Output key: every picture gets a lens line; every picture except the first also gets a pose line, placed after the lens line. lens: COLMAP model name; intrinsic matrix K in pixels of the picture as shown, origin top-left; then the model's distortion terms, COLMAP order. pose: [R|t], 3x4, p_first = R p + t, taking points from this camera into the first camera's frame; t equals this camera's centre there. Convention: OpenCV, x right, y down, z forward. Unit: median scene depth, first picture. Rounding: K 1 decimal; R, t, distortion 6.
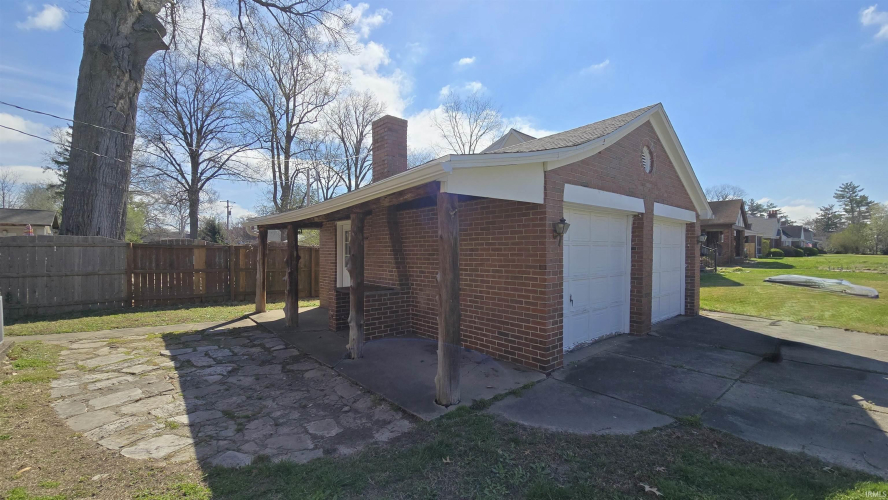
lens RADIAL K [[359.5, 0, 442.6], [0, 359.5, 252.8], [0, 0, 1]] dist [0.006048, -0.006696]
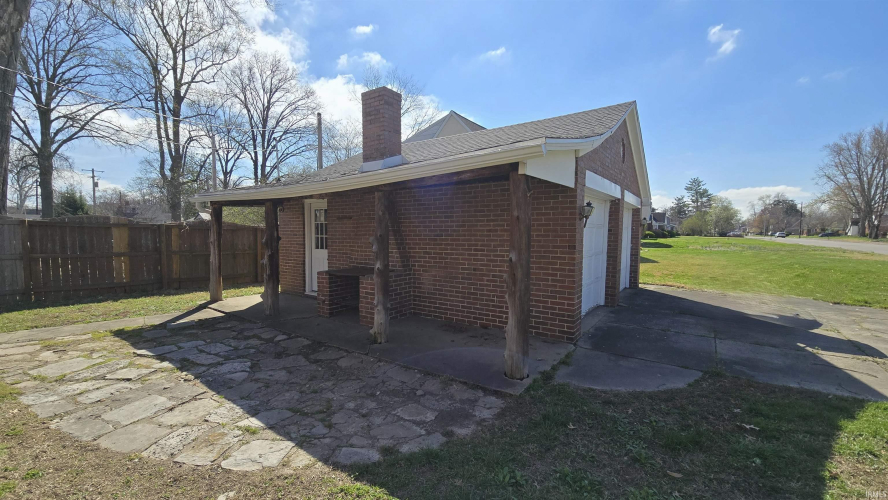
lens RADIAL K [[359.5, 0, 442.6], [0, 359.5, 252.8], [0, 0, 1]] dist [0.006048, -0.006696]
pose [[0.970266, -0.009211, 0.241864, -0.246207], [-0.003385, 0.998661, 0.051615, 0.001787], [-0.242016, -0.050899, 0.968936, 0.031194]]
